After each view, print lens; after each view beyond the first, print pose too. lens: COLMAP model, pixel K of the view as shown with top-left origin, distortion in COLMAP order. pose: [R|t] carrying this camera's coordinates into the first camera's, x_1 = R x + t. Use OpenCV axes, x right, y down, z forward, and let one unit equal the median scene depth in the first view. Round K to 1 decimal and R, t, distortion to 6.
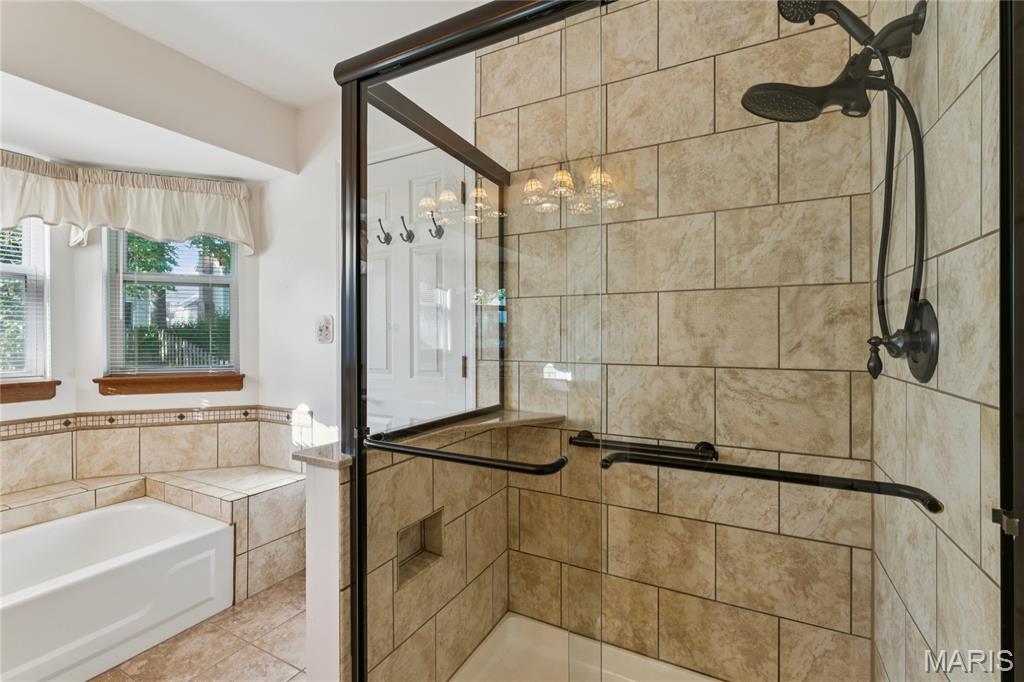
lens RADIAL K [[451.0, 0, 513.5], [0, 451.0, 338.7], [0, 0, 1]] dist [-0.003814, 0.000859]
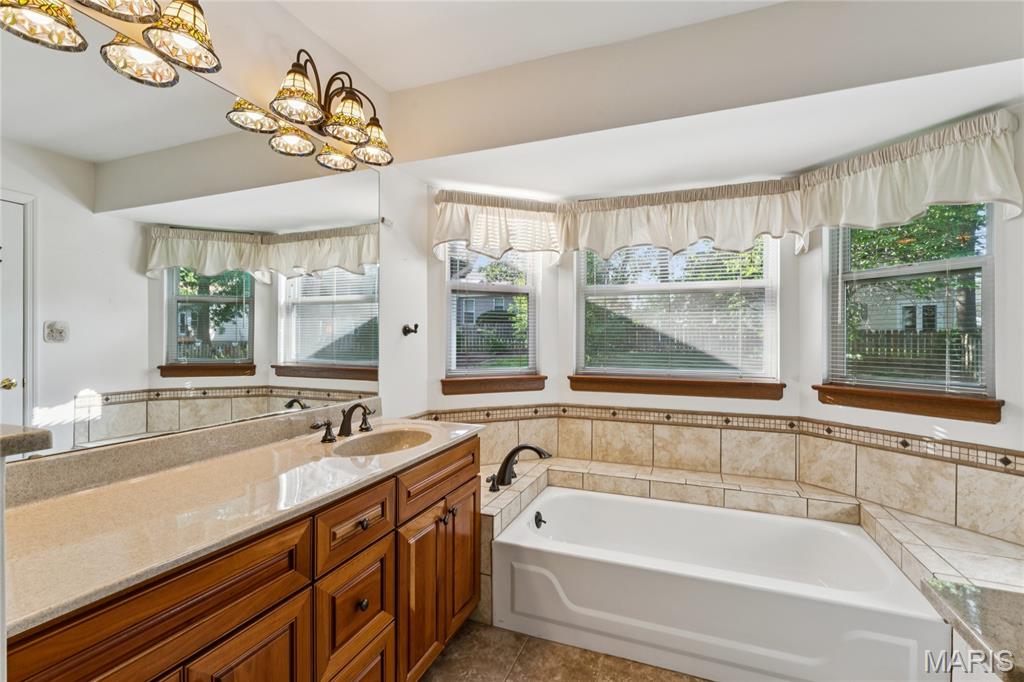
lens RADIAL K [[451.0, 0, 516.5], [0, 451.0, 343.1], [0, 0, 1]] dist [-0.003814, 0.000859]
pose [[0.105730, 0.008661, -0.994357, -0.022552], [-0.006837, 0.999945, 0.007983, -0.006095], [0.994371, 0.005954, 0.105783, 0.244117]]
